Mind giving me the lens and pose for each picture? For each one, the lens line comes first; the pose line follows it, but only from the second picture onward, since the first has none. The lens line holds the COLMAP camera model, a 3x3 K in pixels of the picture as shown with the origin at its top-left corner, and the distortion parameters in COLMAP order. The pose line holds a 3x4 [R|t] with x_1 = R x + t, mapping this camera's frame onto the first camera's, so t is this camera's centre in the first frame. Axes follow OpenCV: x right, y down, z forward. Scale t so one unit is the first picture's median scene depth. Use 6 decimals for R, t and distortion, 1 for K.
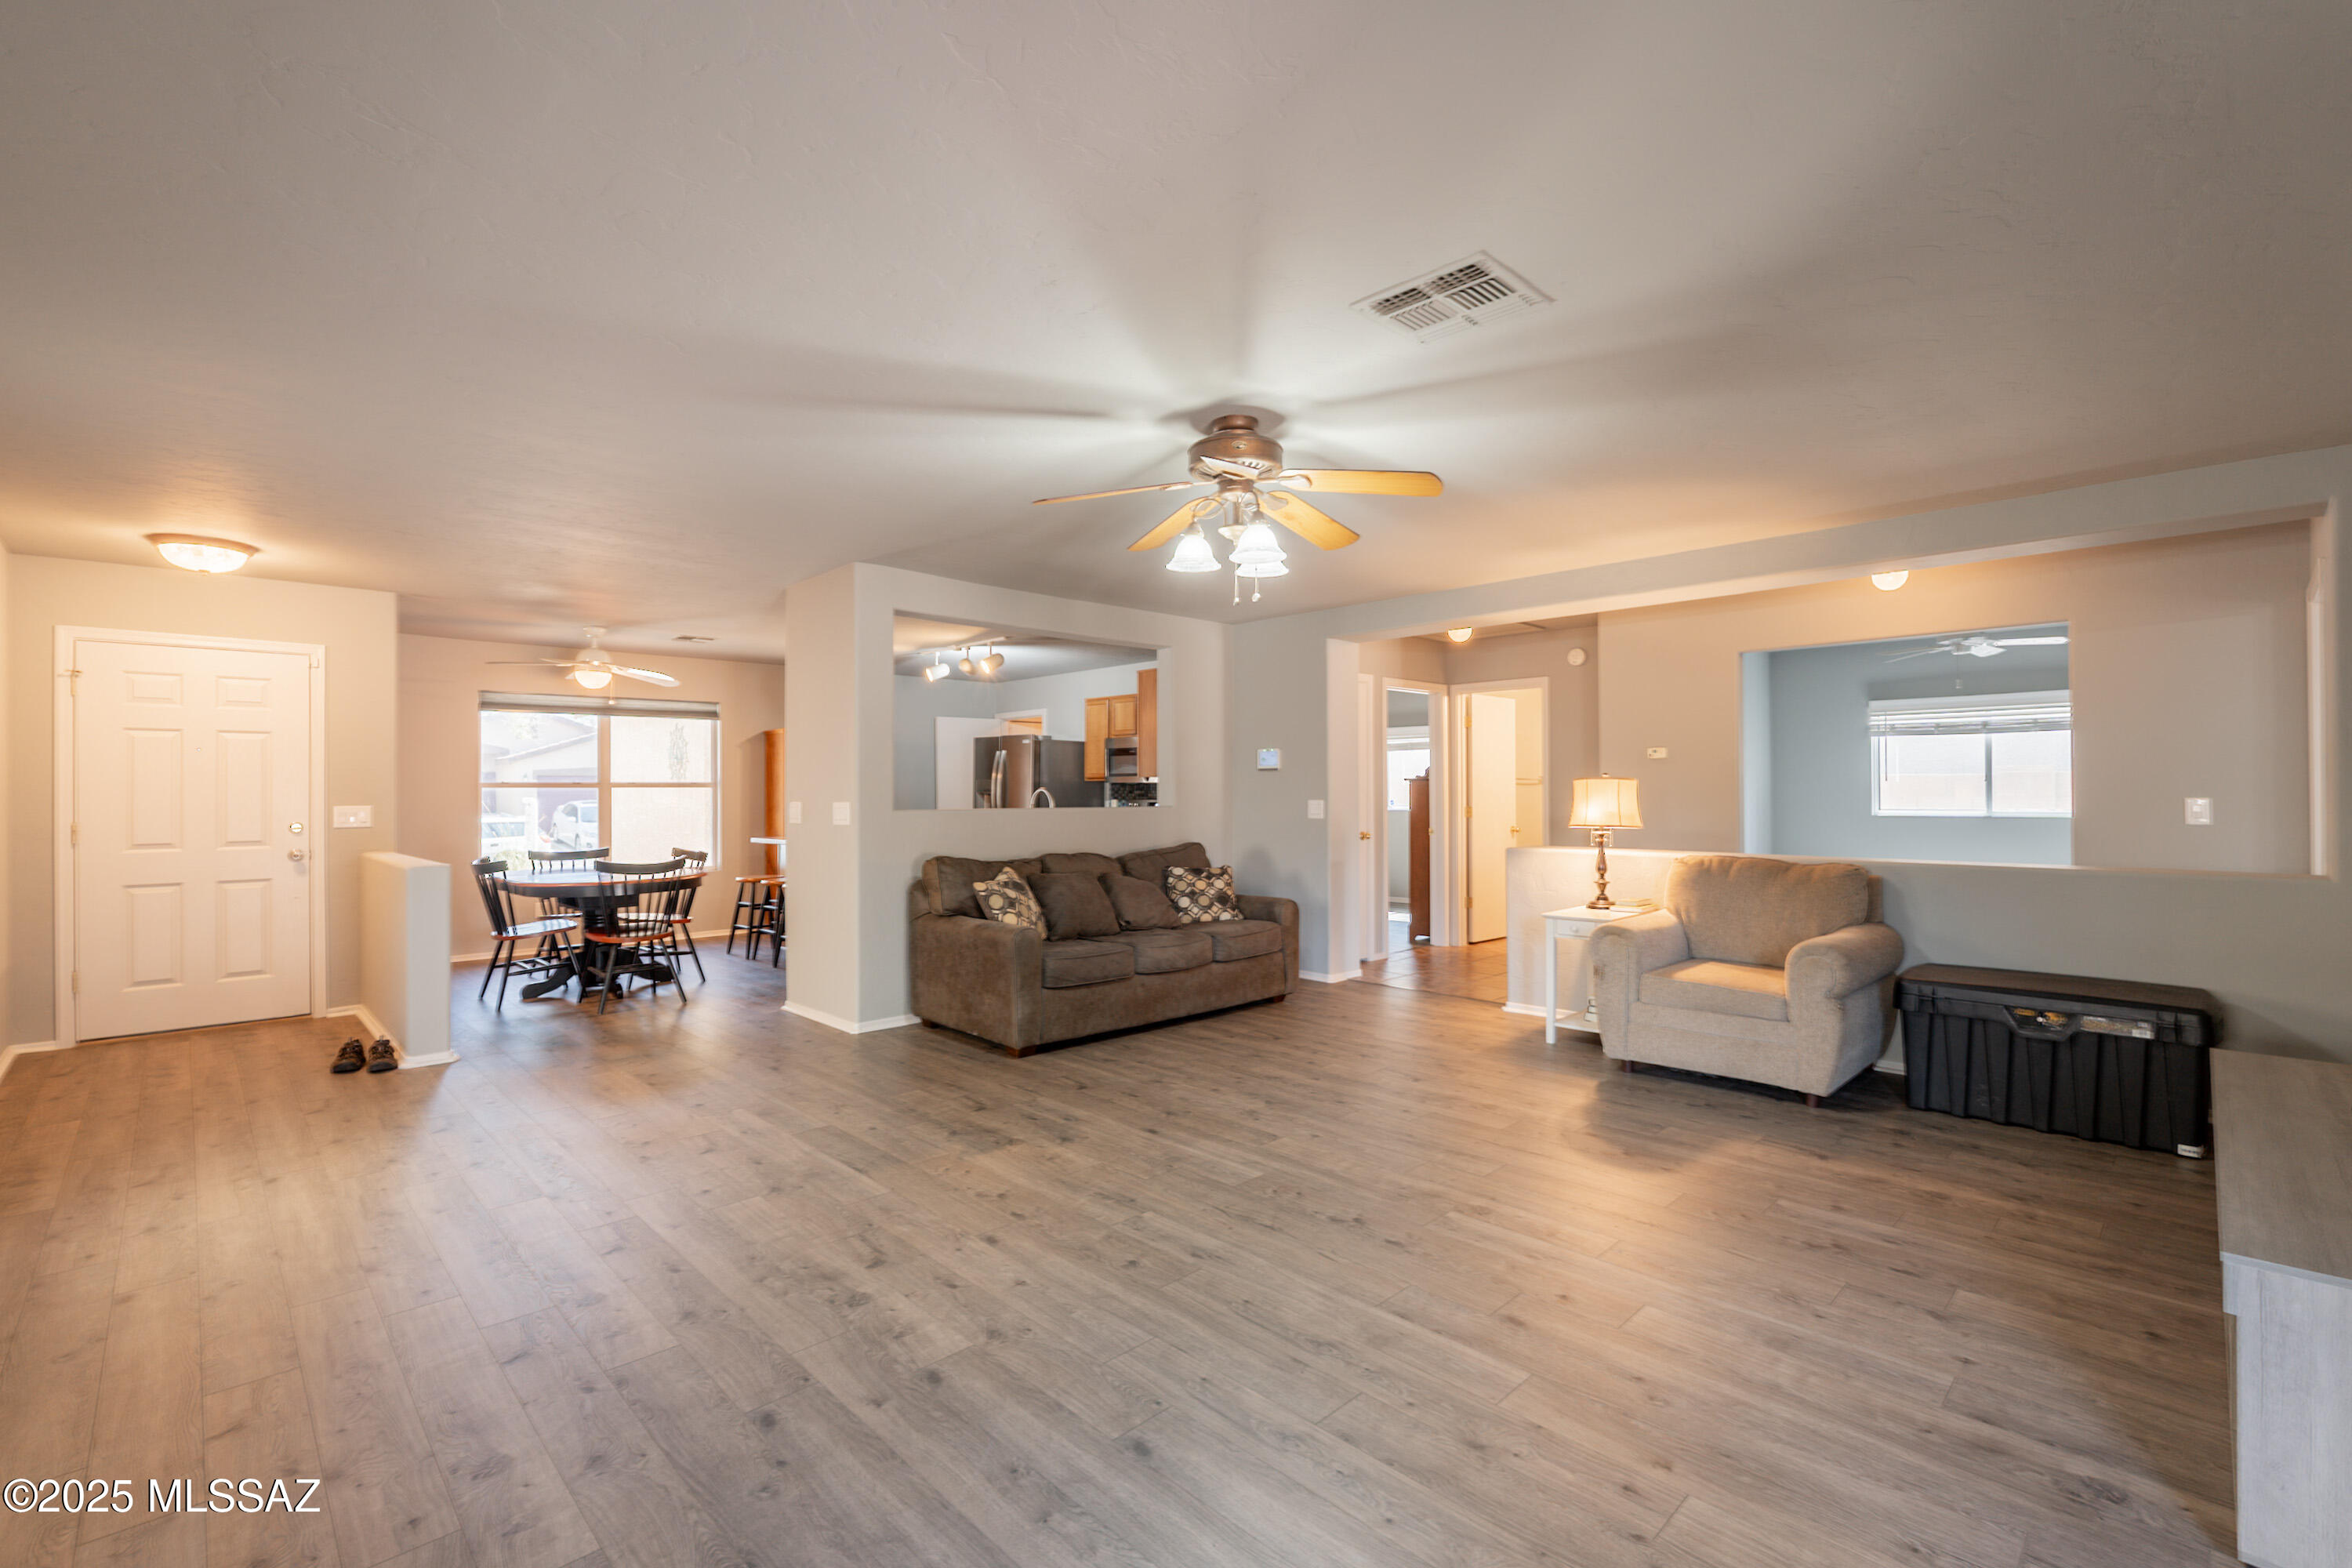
lens RADIAL K [[1028.8, 0, 1179.9], [0, 1028.8, 782.7], [0, 0, 1]] dist [-0.003550, -0.000047]
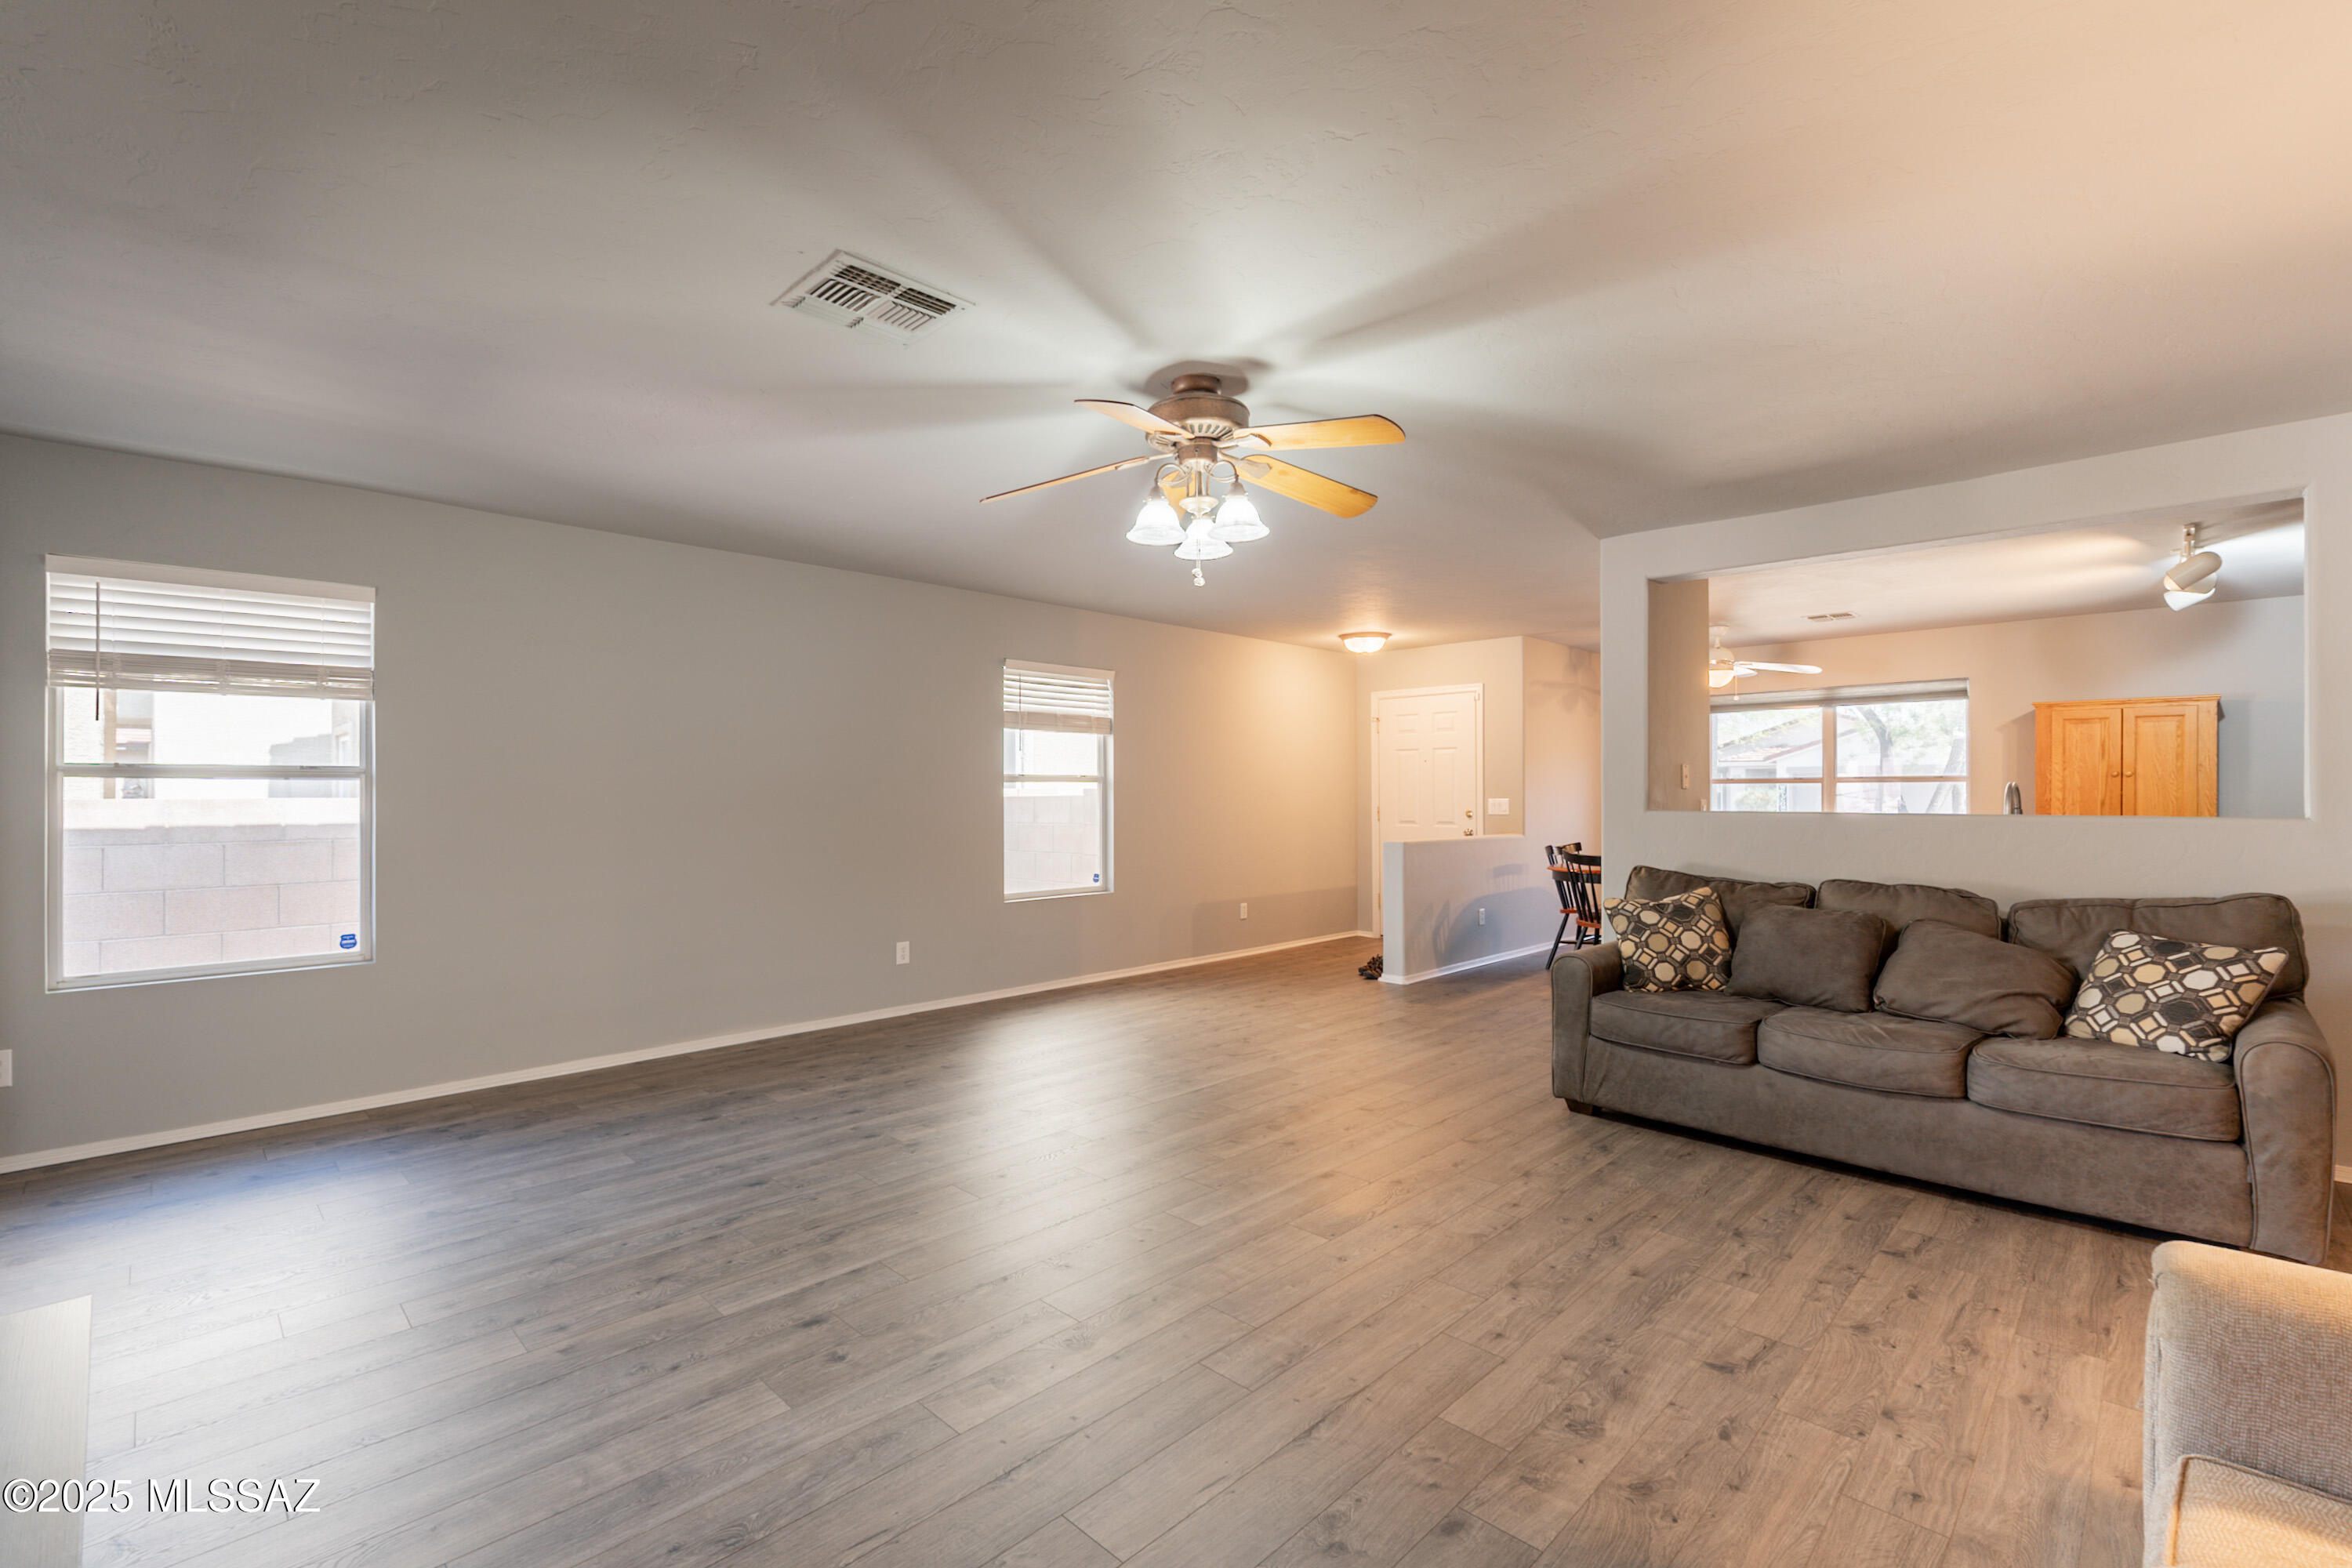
lens RADIAL K [[1027.6, 0, 1176.0], [0, 1027.6, 784.0], [0, 0, 1]] dist [-0.016512, 0.000031]
pose [[0.024371, -0.001040, -0.999702, 0.785110], [0.010643, 0.999943, -0.000780, 0.001546], [0.999646, -0.010621, 0.024380, 0.787020]]
